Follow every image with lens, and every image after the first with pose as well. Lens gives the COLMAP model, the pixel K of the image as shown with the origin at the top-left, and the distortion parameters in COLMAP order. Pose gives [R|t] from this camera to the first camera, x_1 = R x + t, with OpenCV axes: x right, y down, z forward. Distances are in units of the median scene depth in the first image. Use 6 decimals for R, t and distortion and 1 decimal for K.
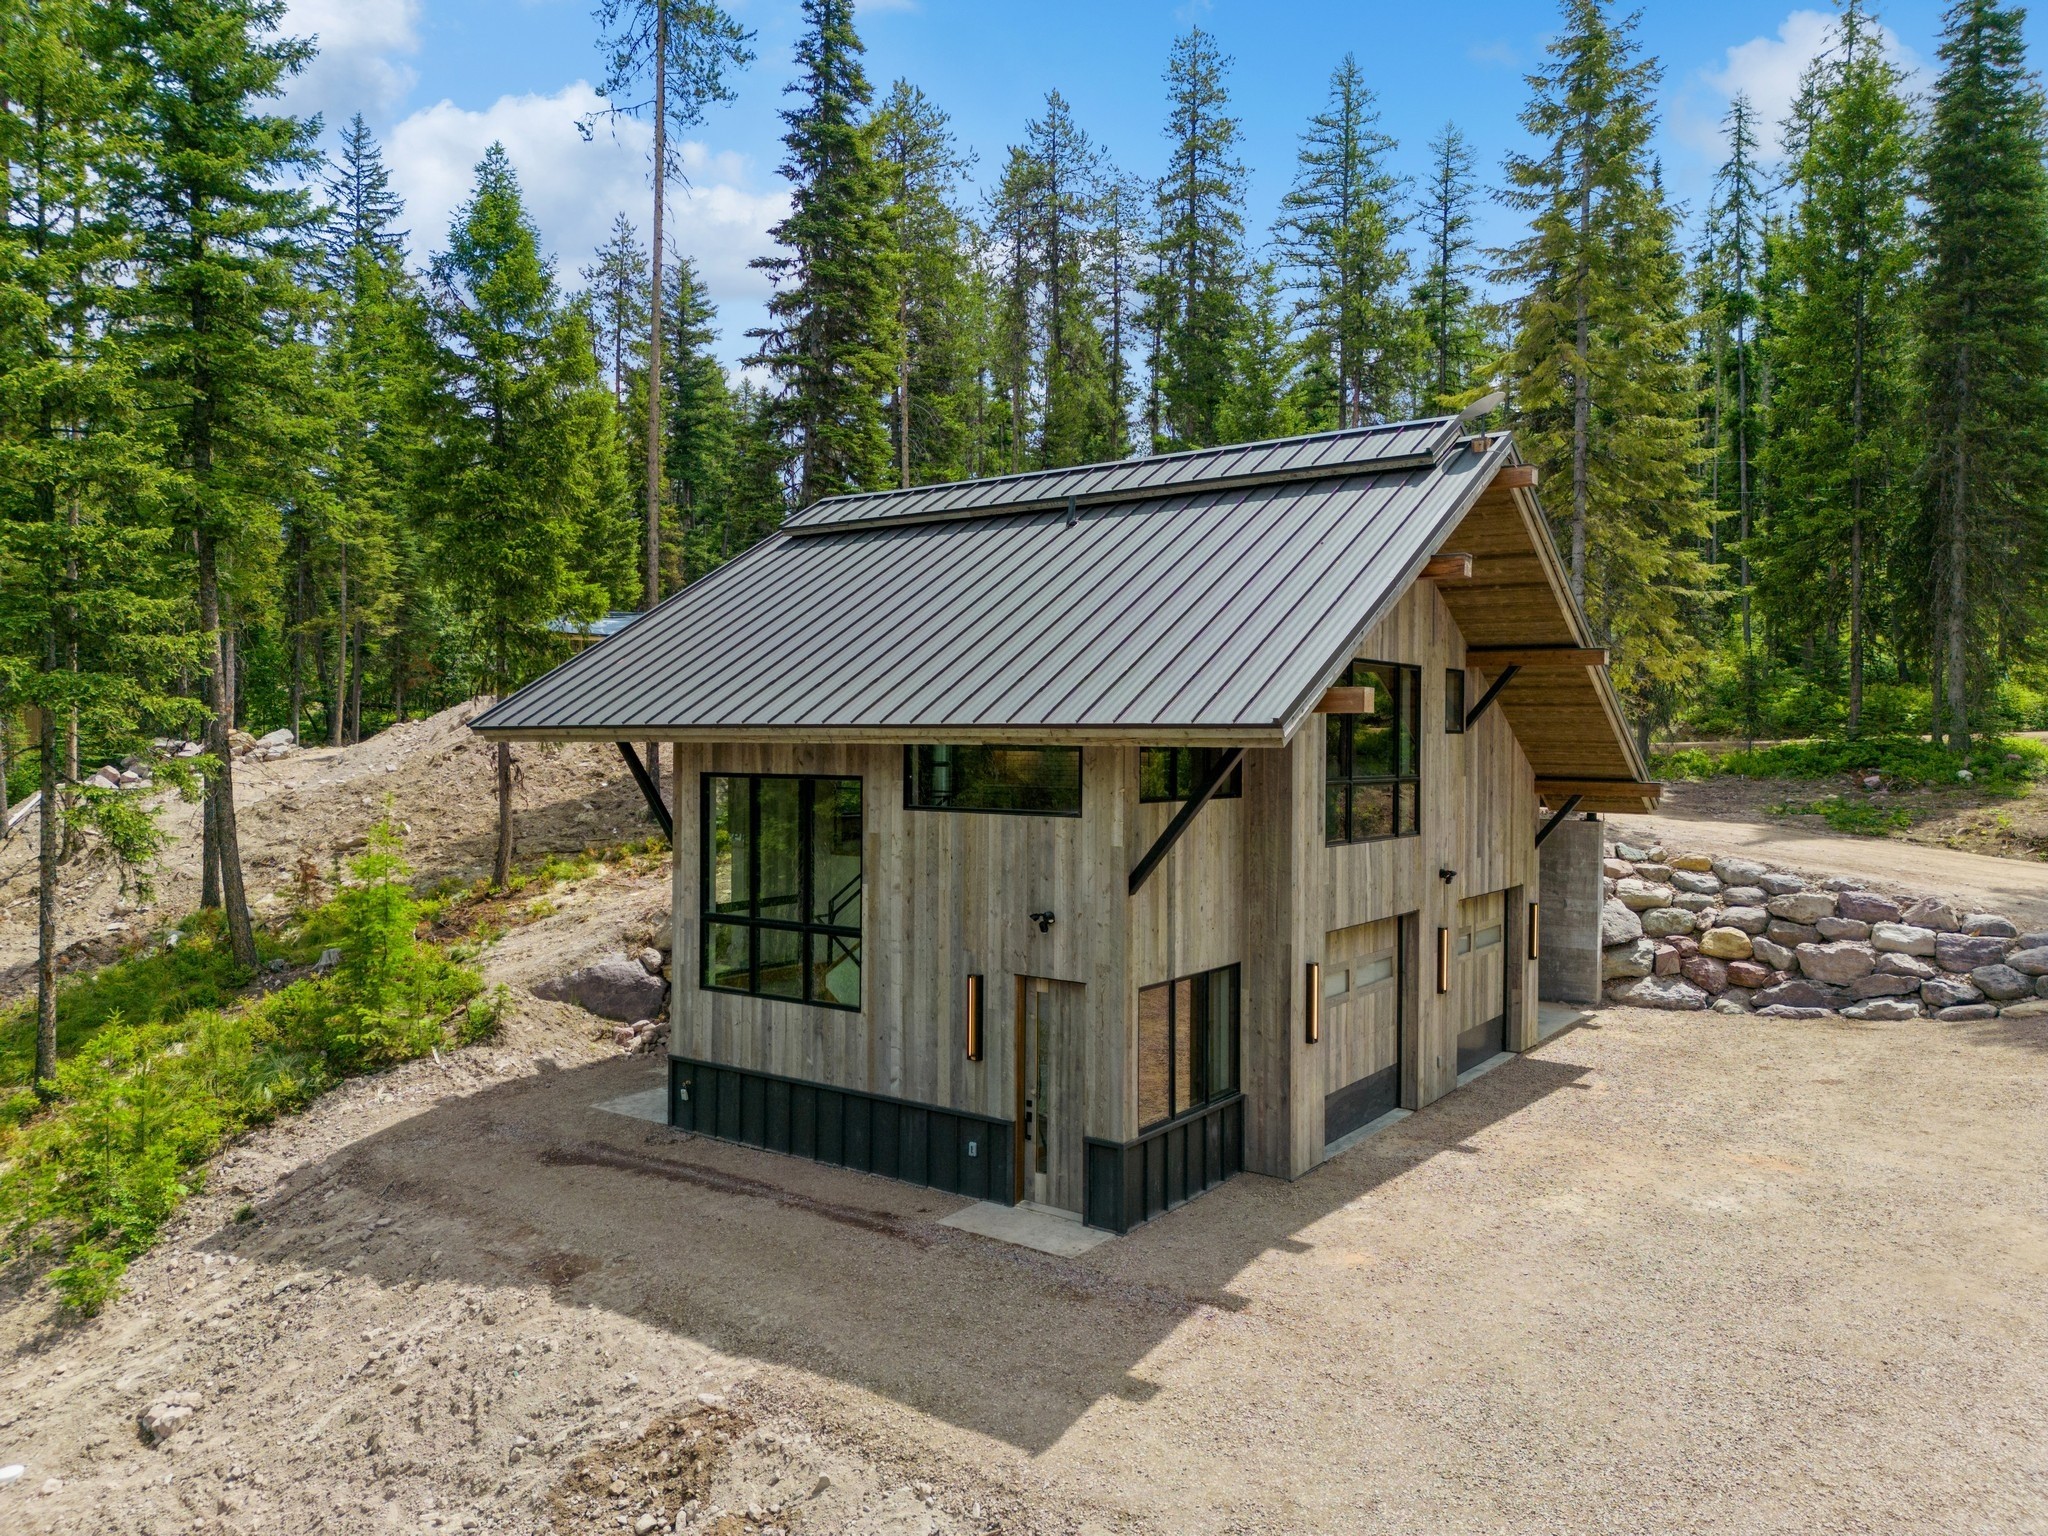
lens RADIAL K [[1446.1, 0, 1024.0], [0, 1446.1, 768.0], [0, 0, 1]] dist [0.006402, 0.001850]
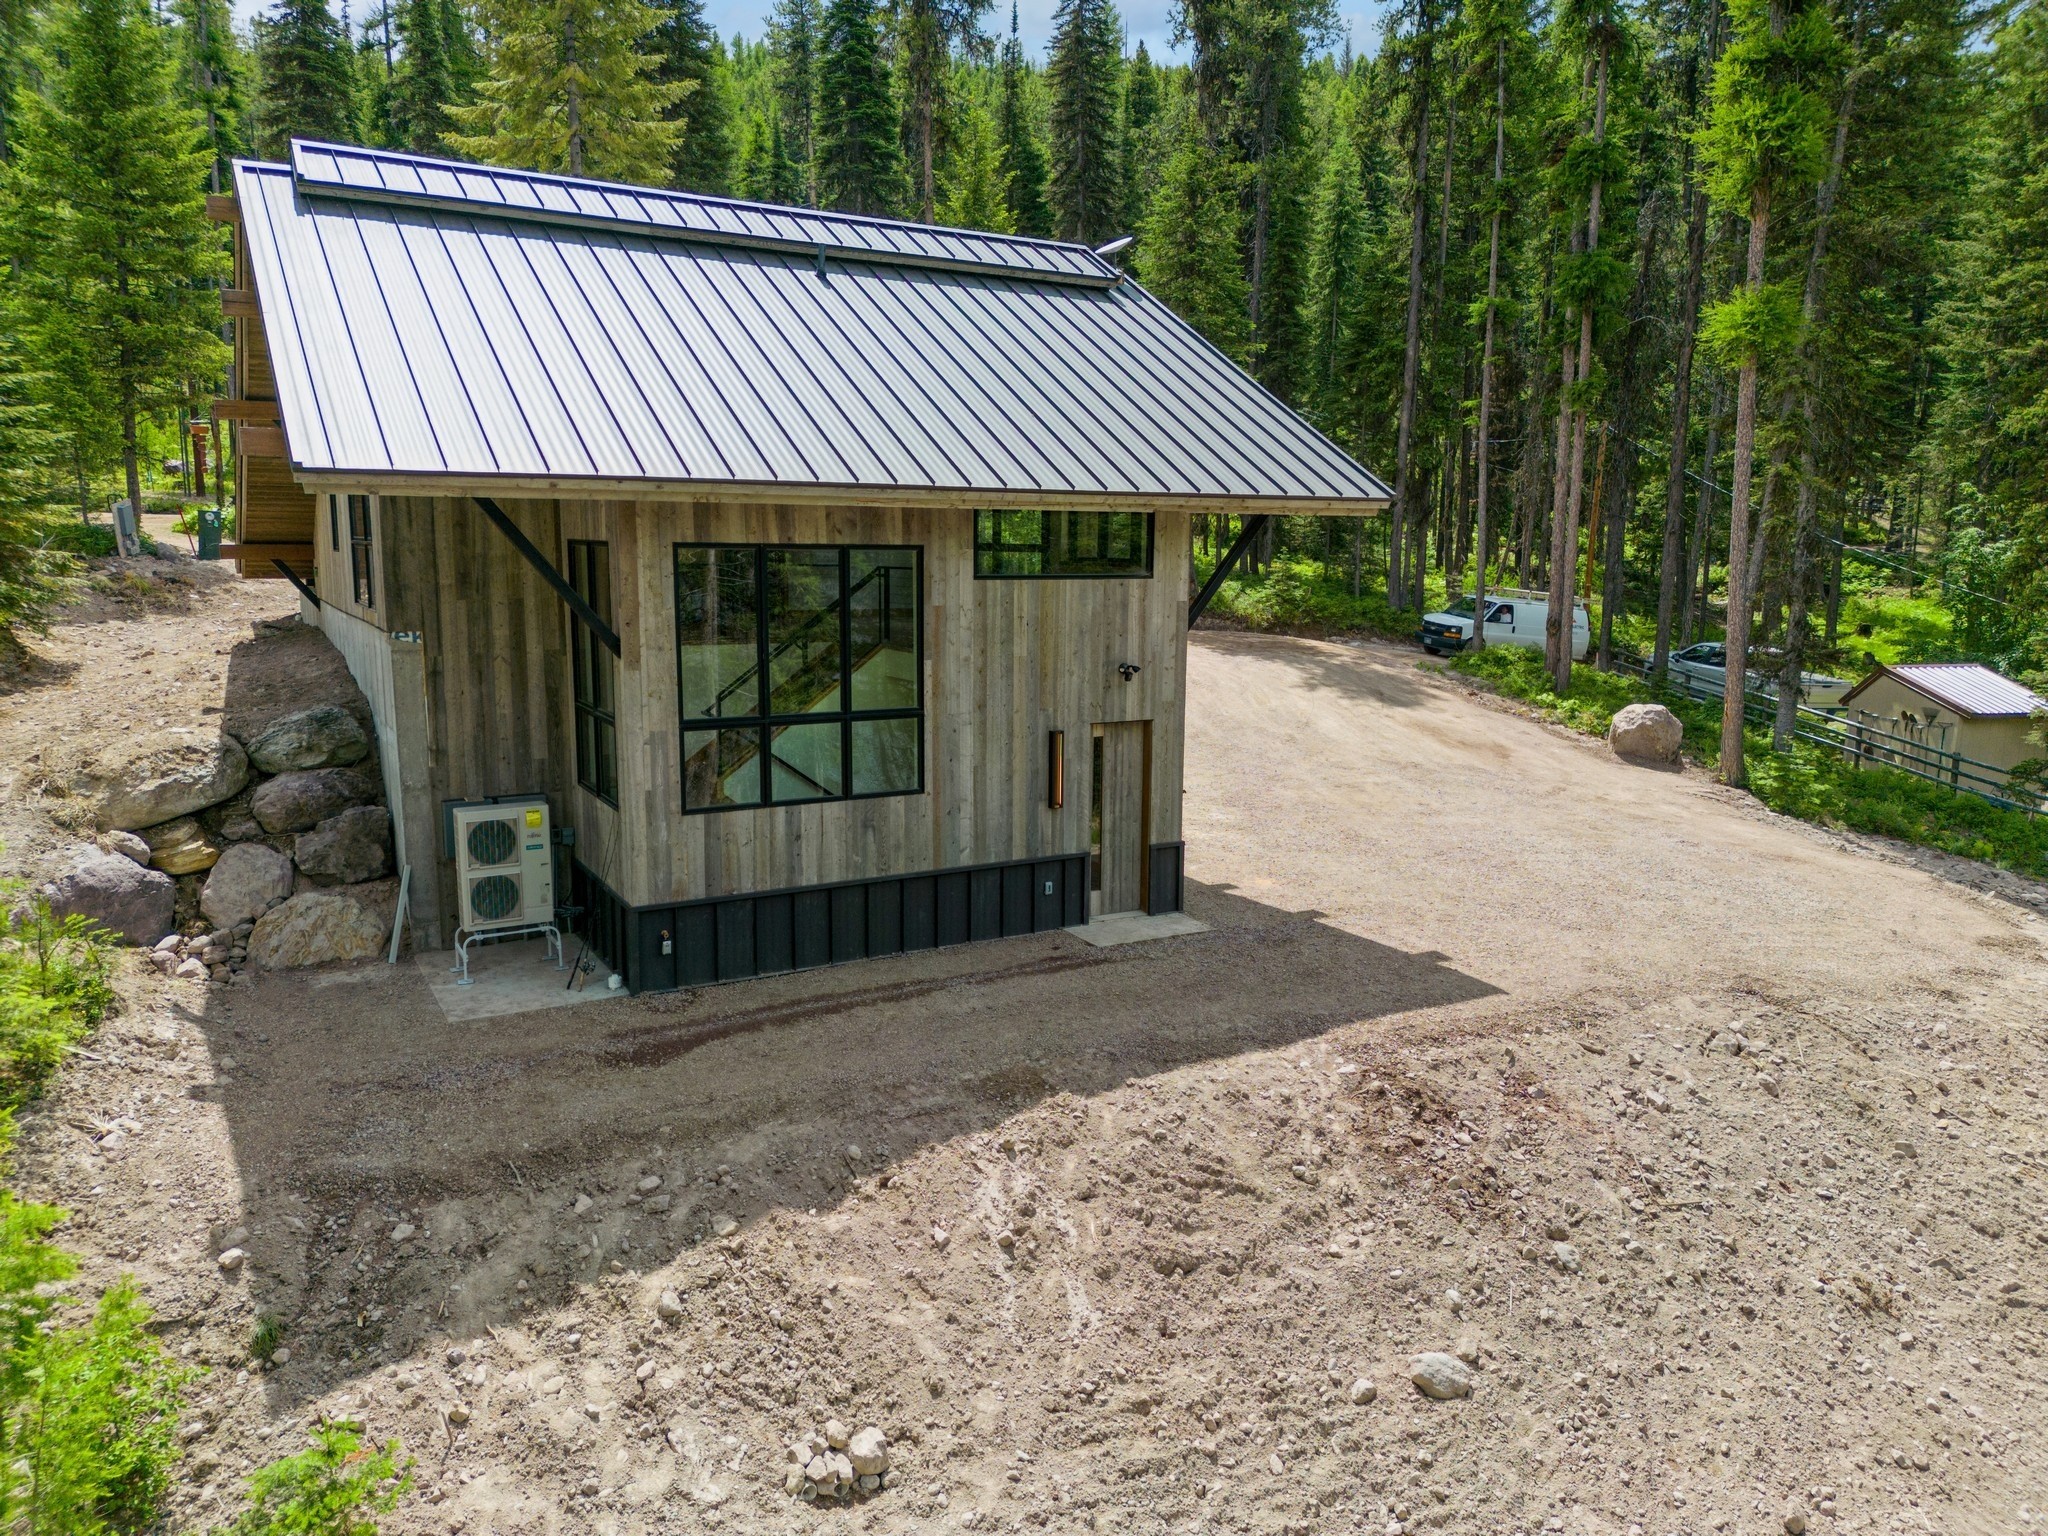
lens RADIAL K [[1412.6, 0, 1020.1], [0, 1412.6, 807.7], [0, 0, 1]] dist [0.084665, -0.000044]
pose [[0.401830, -0.165335, 0.900665, -0.994557], [0.010192, 0.984312, 0.176143, 0.011979], [-0.915657, -0.061601, 0.397211, 0.587462]]
